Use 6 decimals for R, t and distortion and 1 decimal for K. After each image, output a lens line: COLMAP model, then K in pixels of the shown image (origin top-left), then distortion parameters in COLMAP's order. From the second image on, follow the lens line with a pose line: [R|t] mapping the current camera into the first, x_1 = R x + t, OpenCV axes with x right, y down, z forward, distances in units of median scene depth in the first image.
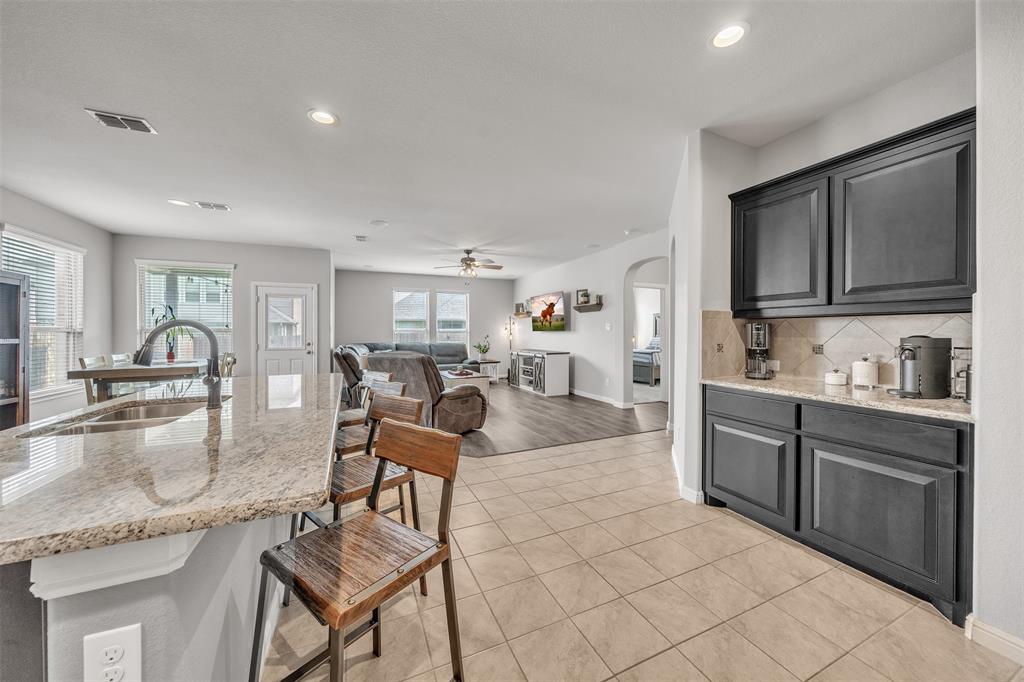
lens RADIAL K [[364.5, 0, 513.4], [0, 364.5, 334.9], [0, 0, 1]] dist [-0.002128, -0.000202]
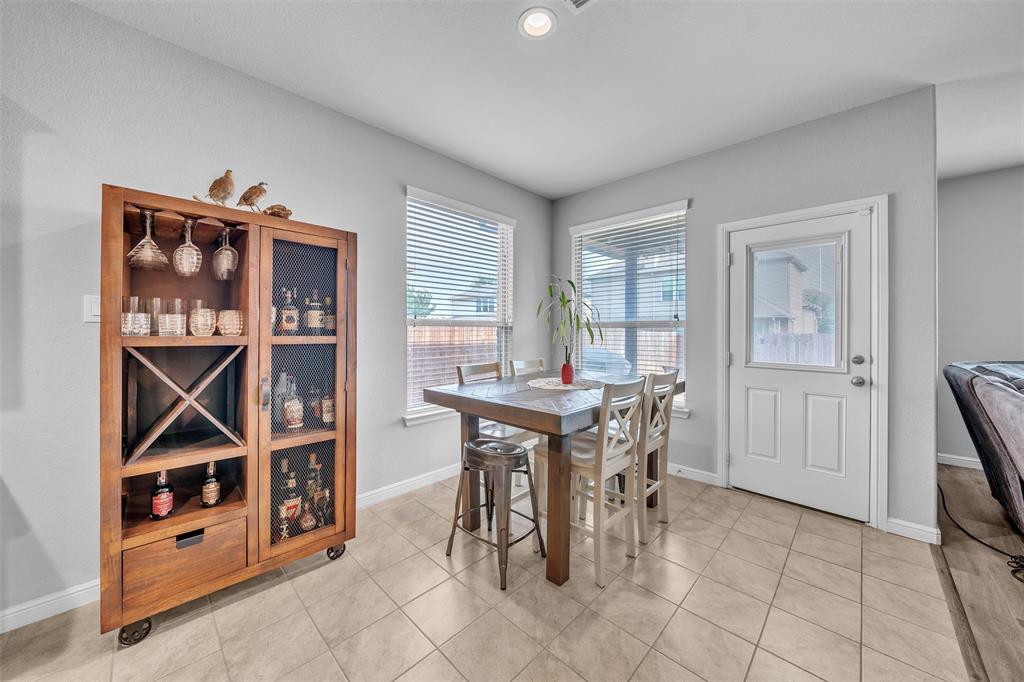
lens RADIAL K [[364.5, 0, 507.7], [0, 364.5, 327.7], [0, 0, 1]] dist [-0.002128, -0.000202]
pose [[0.366113, -0.000767, -0.930570, -0.397400], [-0.011148, 0.999924, -0.005210, -0.001842], [0.930504, 0.012281, 0.366076, 0.605025]]
